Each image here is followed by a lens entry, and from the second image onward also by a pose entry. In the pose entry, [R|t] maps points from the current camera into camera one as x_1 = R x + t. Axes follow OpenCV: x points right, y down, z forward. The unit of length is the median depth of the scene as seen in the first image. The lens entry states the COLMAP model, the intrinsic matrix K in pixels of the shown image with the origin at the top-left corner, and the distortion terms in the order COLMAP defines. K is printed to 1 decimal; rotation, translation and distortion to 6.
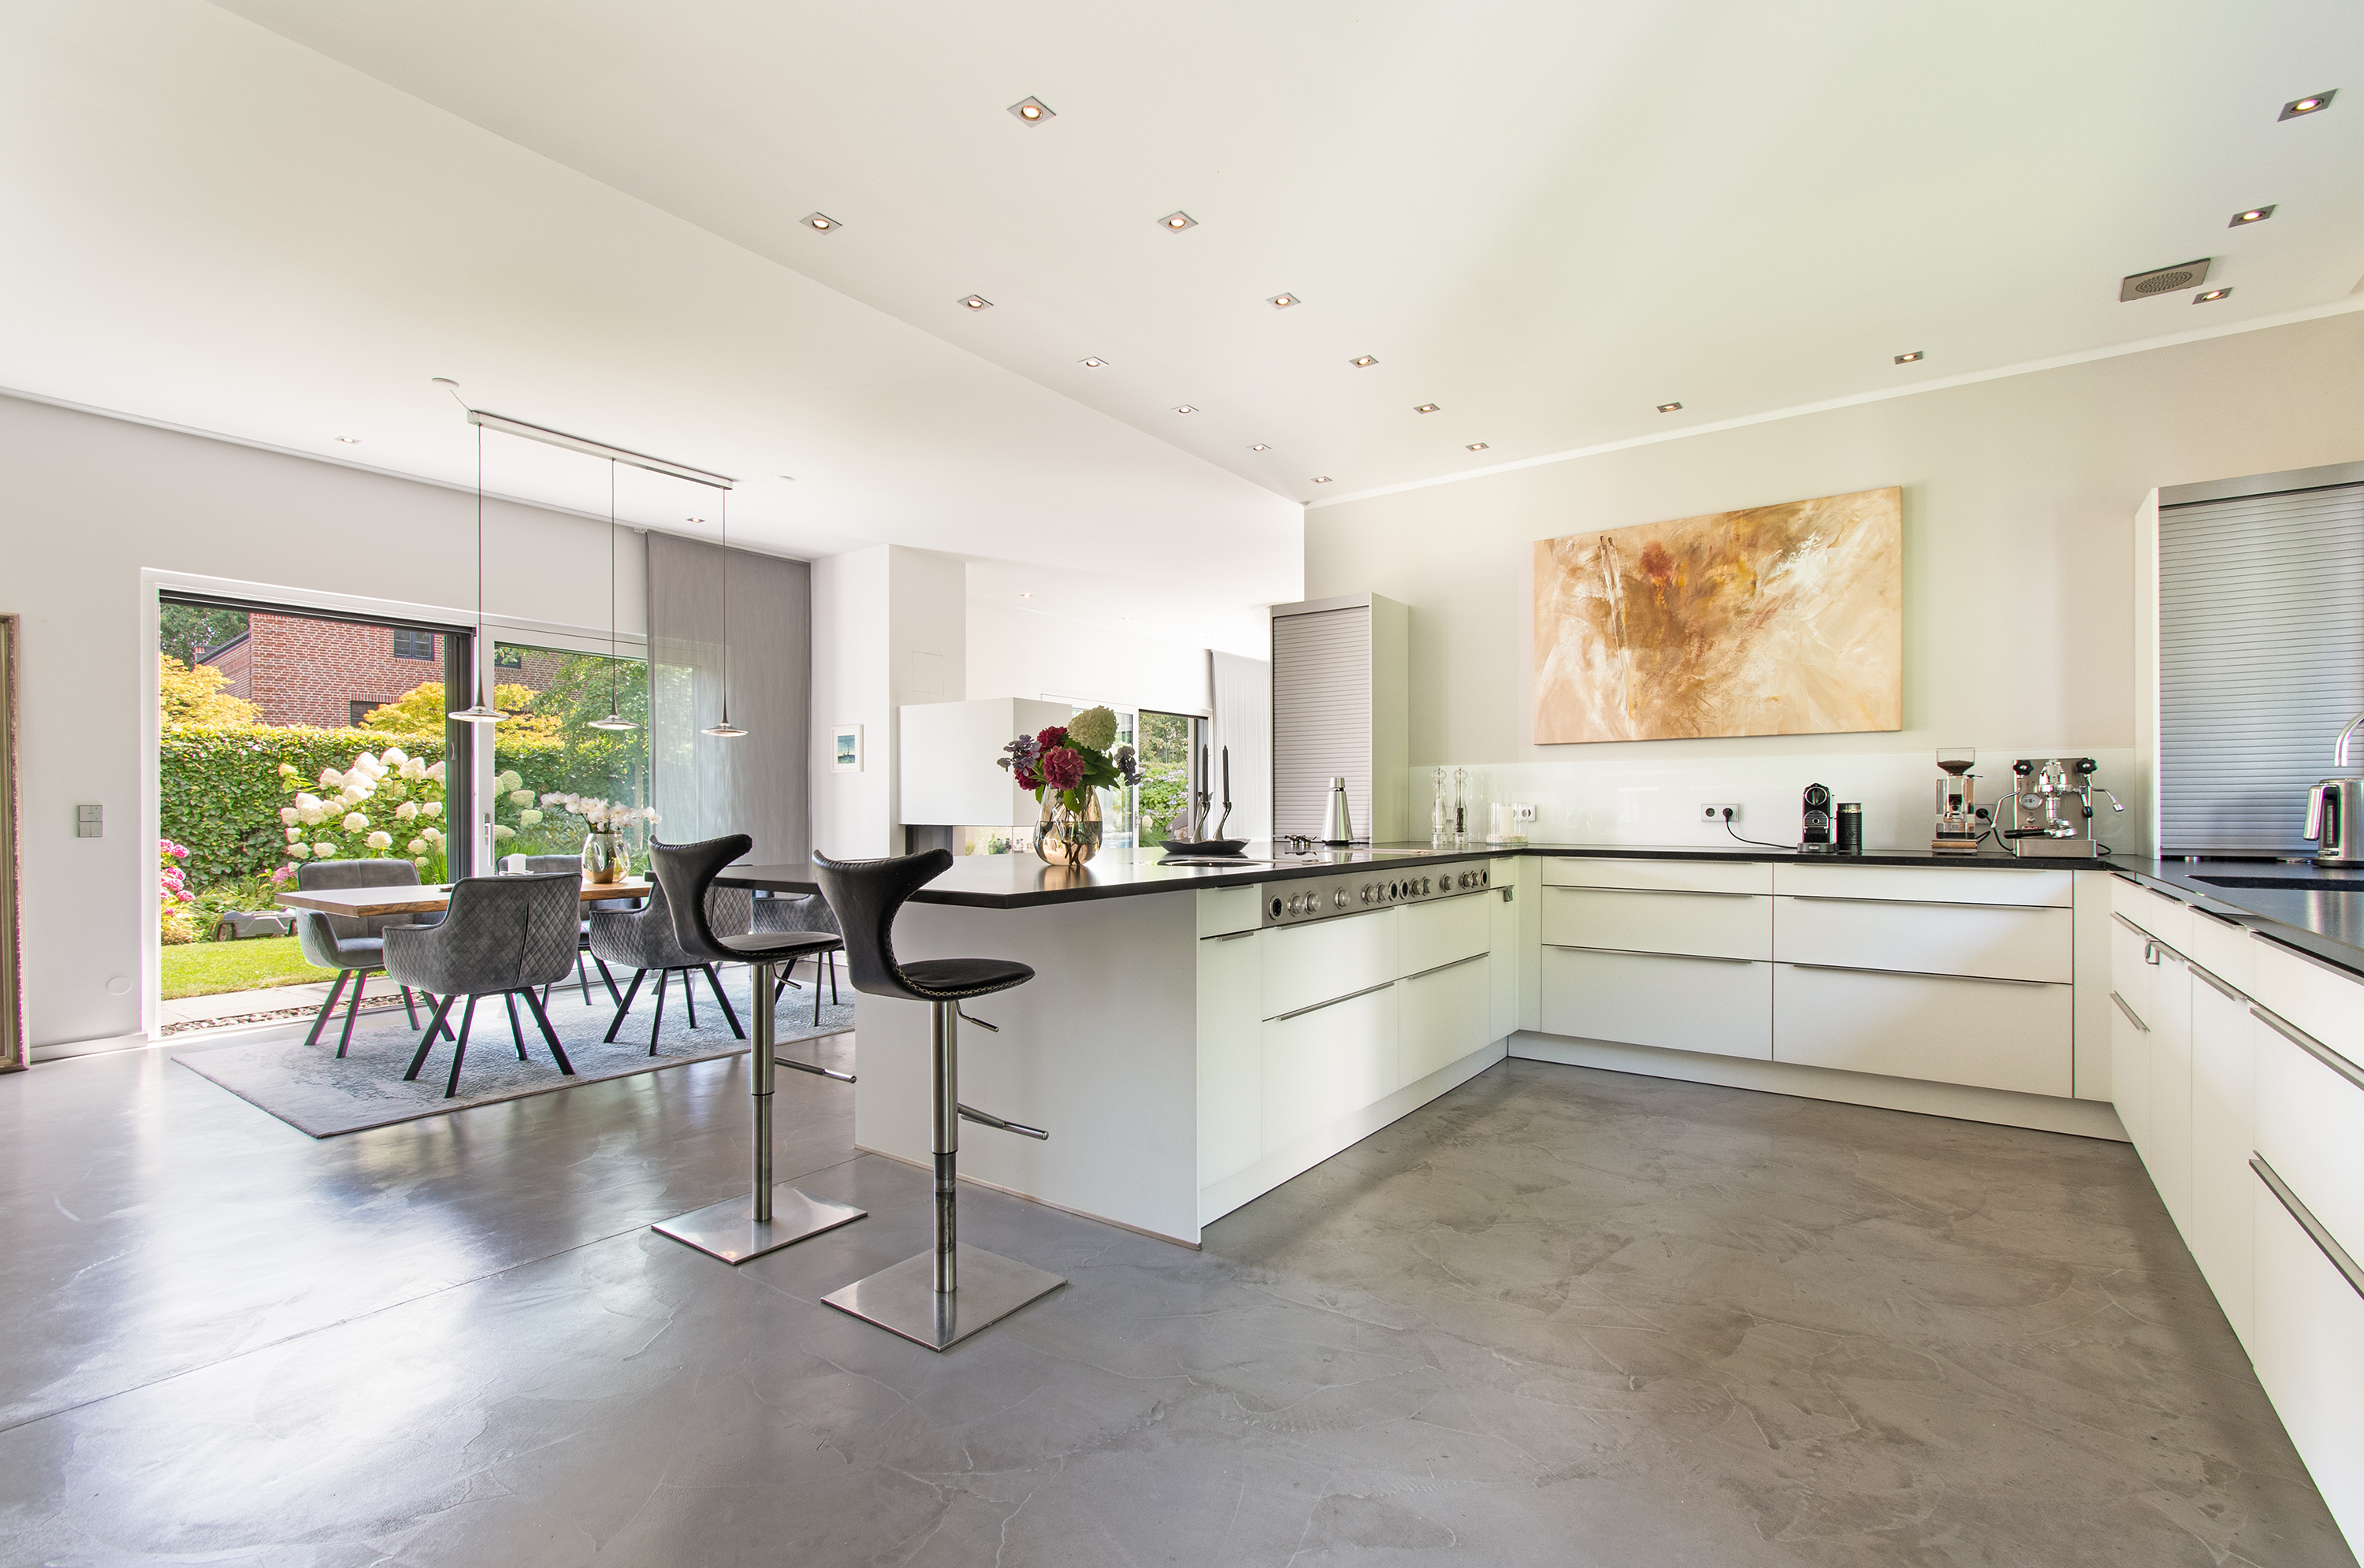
lens RADIAL K [[1051.4, 0, 1182.3], [0, 1051.4, 797.4], [0, 0, 1]] dist [0.005624, -0.001203]
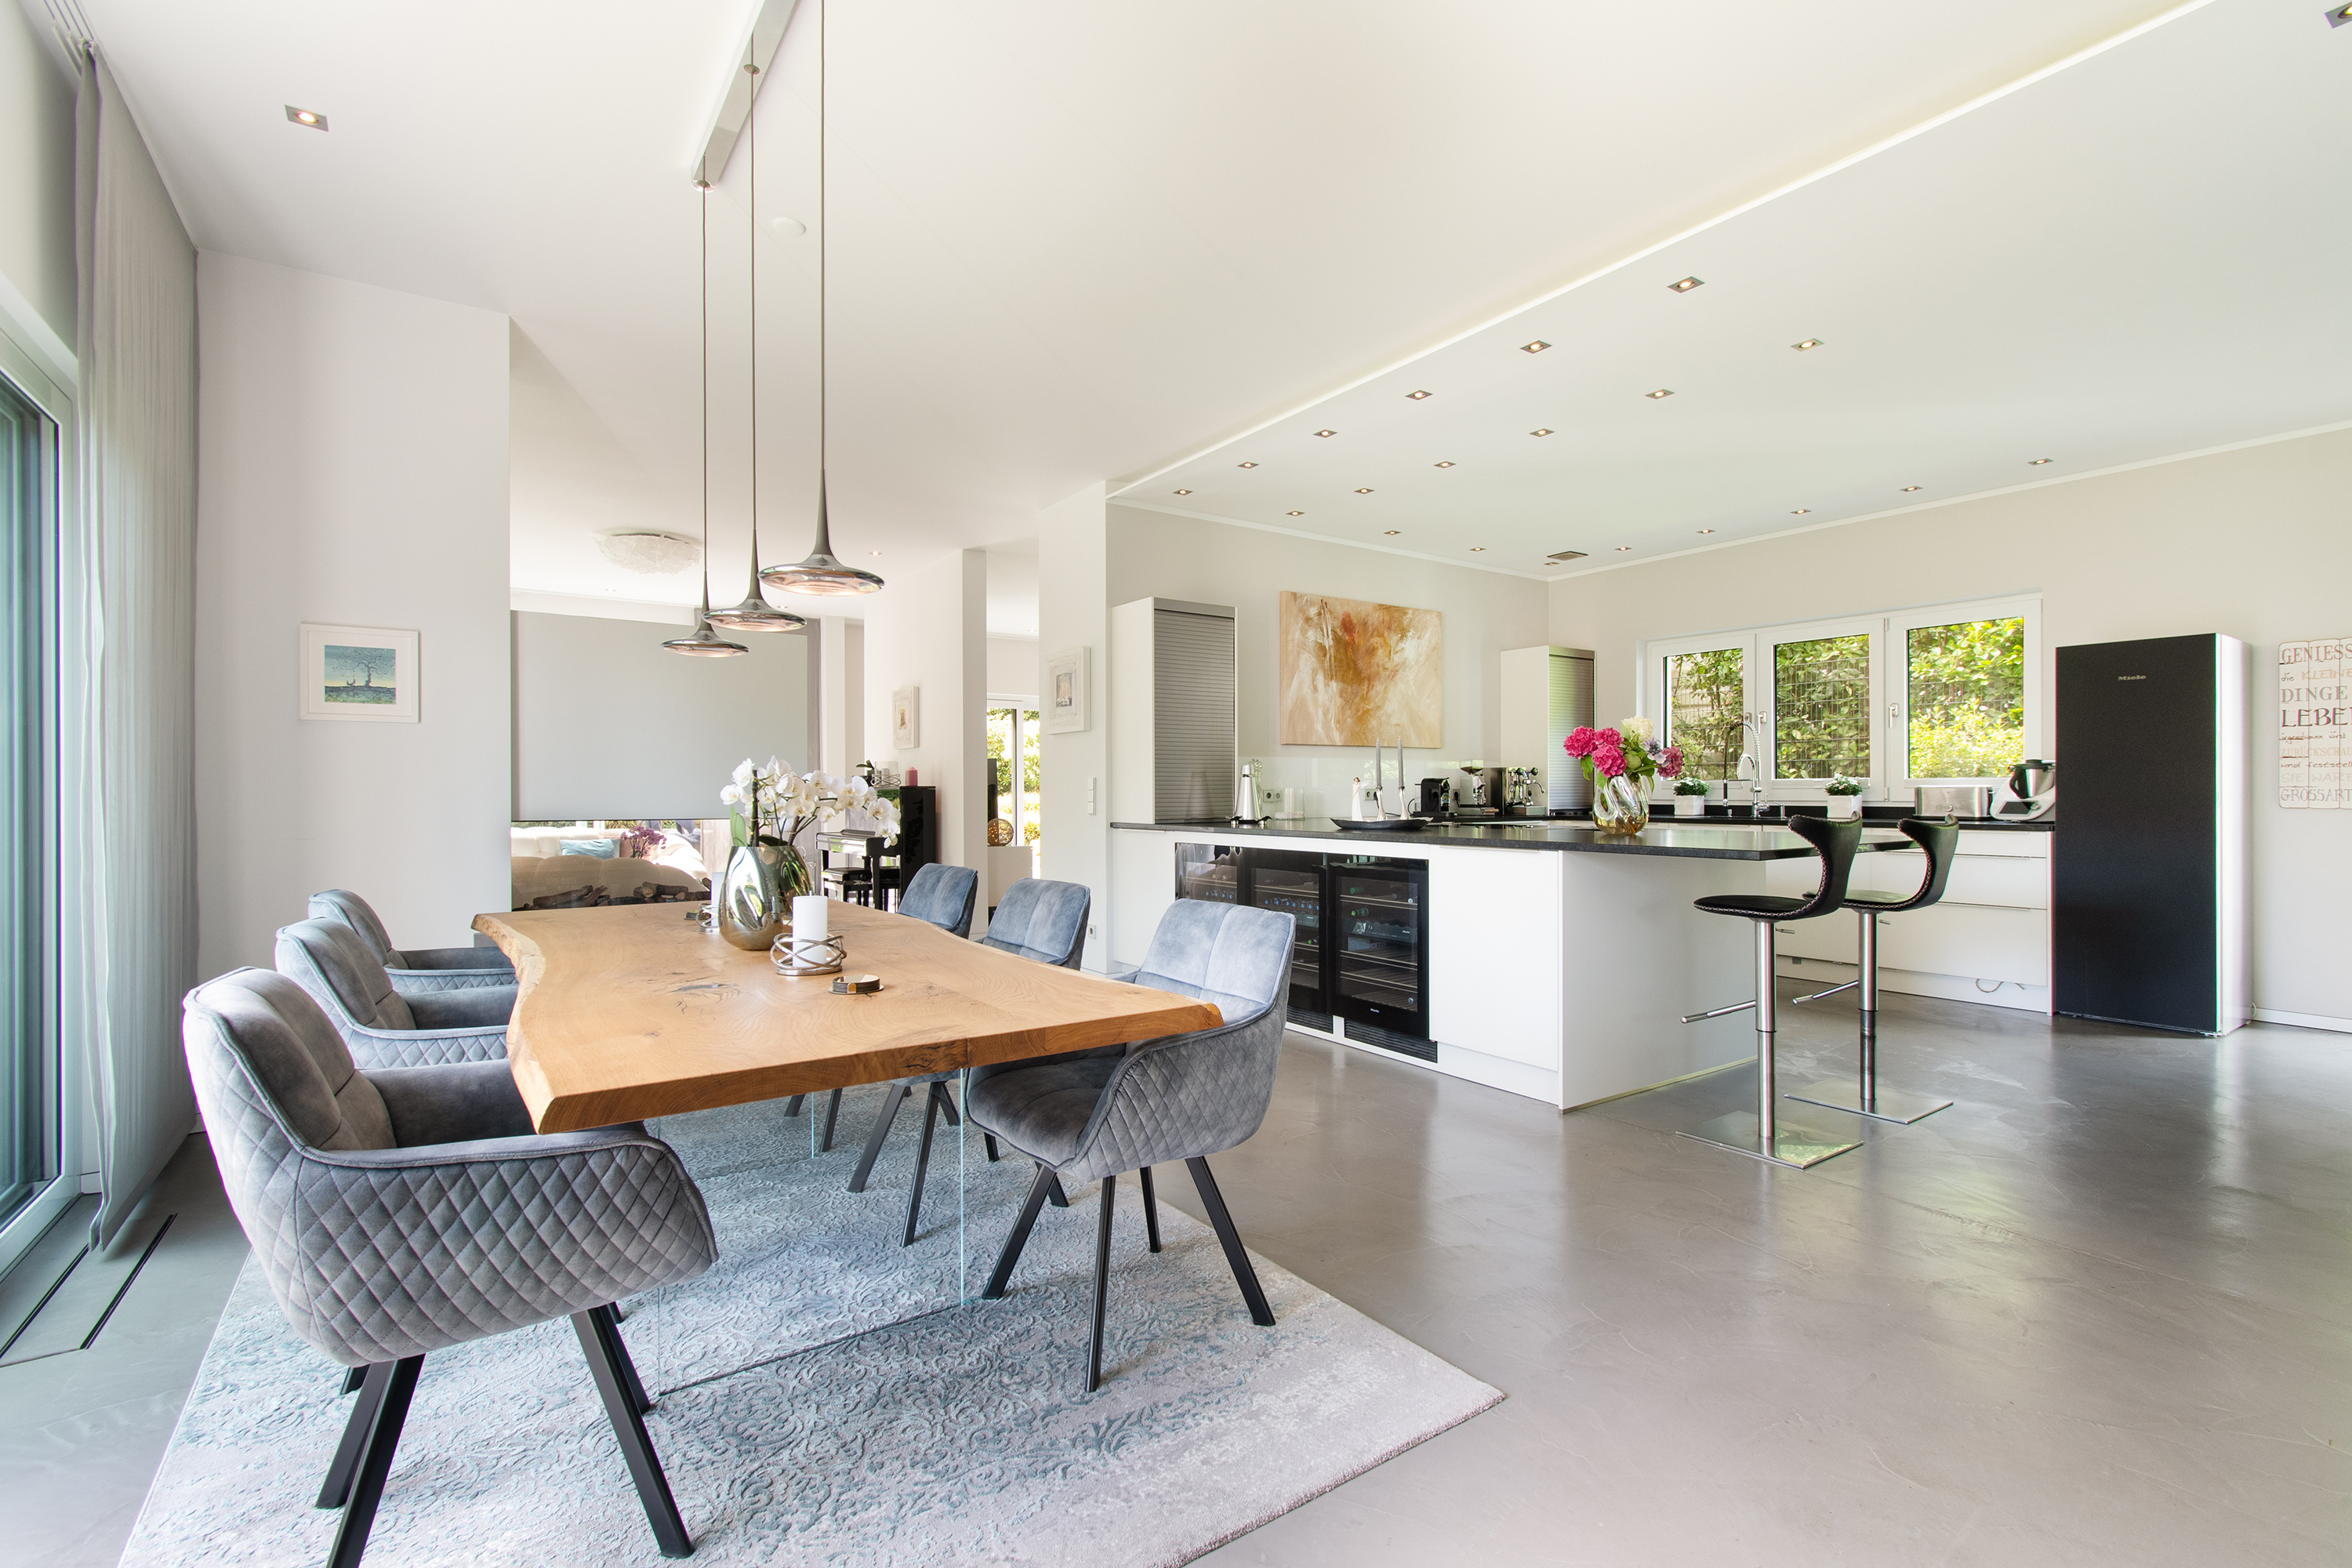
lens RADIAL K [[1046.1, 0, 1176.3], [0, 1046.1, 787.5], [0, 0, 1]] dist [0.005624, -0.001203]
pose [[0.325454, 0.004590, 0.945547, -1.016802], [-0.003853, 0.999986, -0.003528, 0.010870], [-0.945550, -0.002495, 0.325467, 0.740767]]
